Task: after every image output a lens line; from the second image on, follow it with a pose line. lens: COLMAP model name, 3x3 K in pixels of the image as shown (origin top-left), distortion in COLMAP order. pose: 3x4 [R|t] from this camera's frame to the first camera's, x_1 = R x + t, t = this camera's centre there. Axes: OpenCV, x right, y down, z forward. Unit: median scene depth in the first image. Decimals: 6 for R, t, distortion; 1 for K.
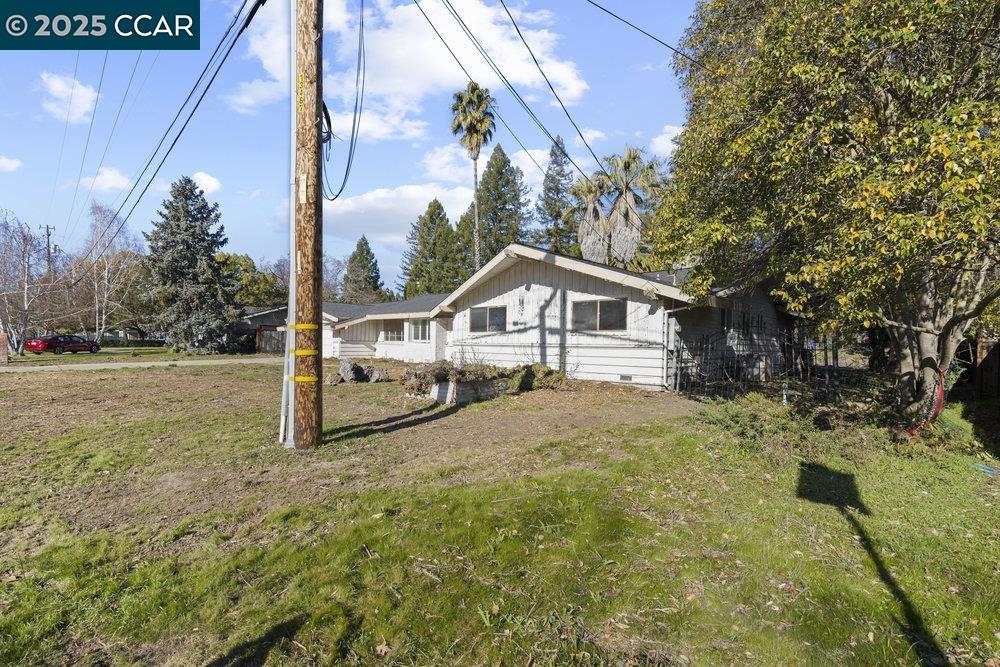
lens RADIAL K [[457.7, 0, 493.7], [0, 457.7, 353.1], [0, 0, 1]] dist [0.000182, 0.001191]
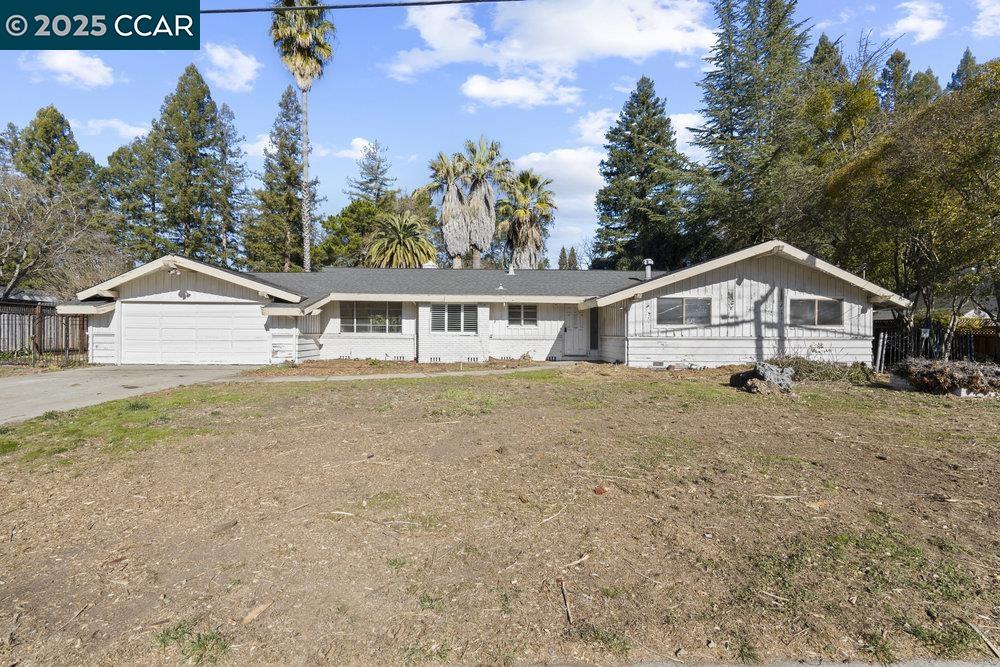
lens RADIAL K [[457.7, 0, 497.8], [0, 457.7, 342.0], [0, 0, 1]] dist [0.000182, 0.001191]
pose [[0.702182, -0.026952, 0.711488, -1.066055], [0.019145, 0.999637, 0.018973, -0.040254], [-0.711740, 0.000300, 0.702443, 0.685064]]
